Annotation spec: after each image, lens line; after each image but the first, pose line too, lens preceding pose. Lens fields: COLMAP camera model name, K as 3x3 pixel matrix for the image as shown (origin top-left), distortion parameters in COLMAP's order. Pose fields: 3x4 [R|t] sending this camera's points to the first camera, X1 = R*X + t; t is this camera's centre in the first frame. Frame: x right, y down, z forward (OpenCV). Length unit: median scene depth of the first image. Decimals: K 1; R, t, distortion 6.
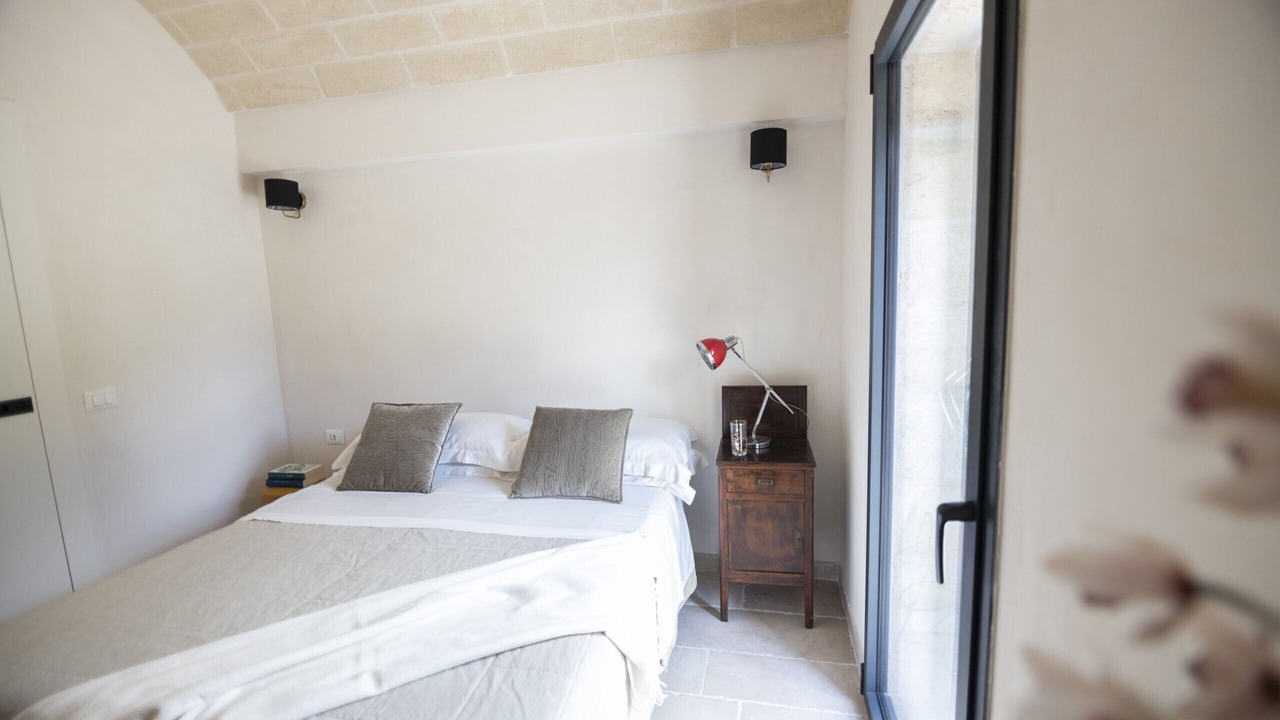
lens RADIAL K [[575.2, 0, 643.2], [0, 575.2, 365.9], [0, 0, 1]] dist [-0.003261, -0.004741]
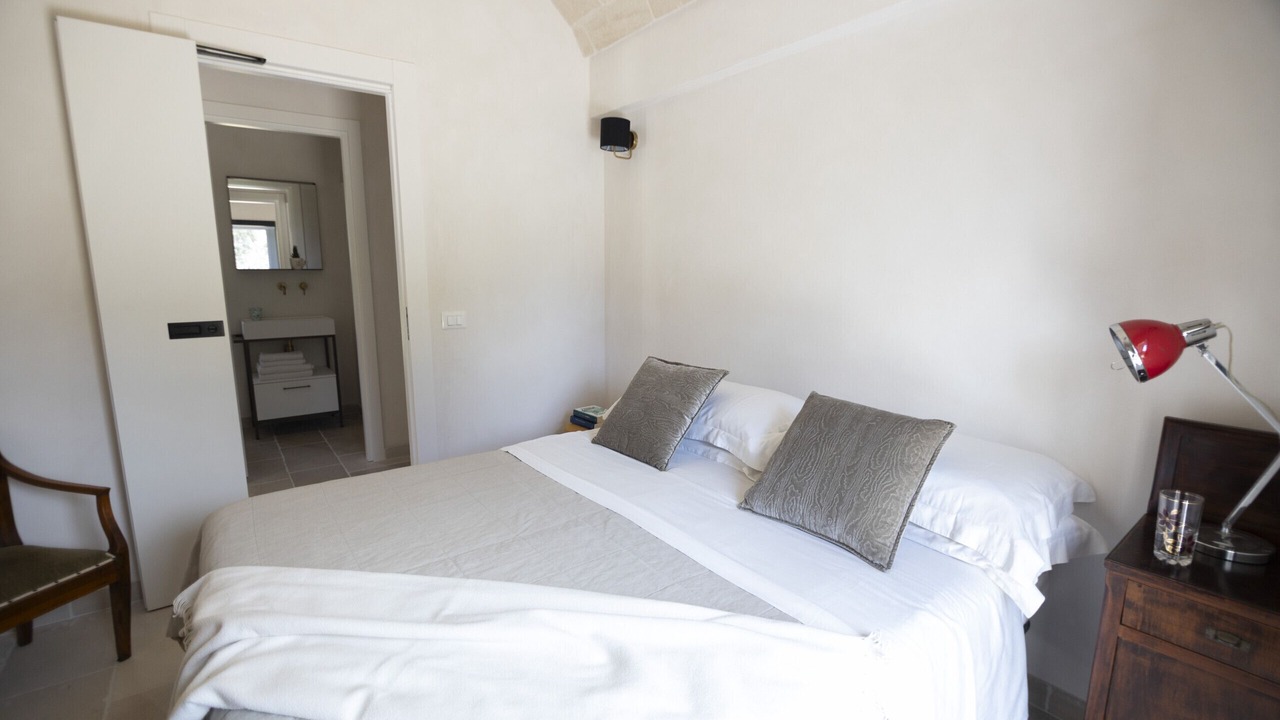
lens RADIAL K [[575.2, 0, 643.2], [0, 575.2, 365.9], [0, 0, 1]] dist [-0.003261, -0.004741]
pose [[0.758944, 0.148828, -0.633919, 0.108471], [-0.119083, 0.988835, 0.089585, -0.000447], [0.640174, 0.007499, 0.768193, 0.332620]]
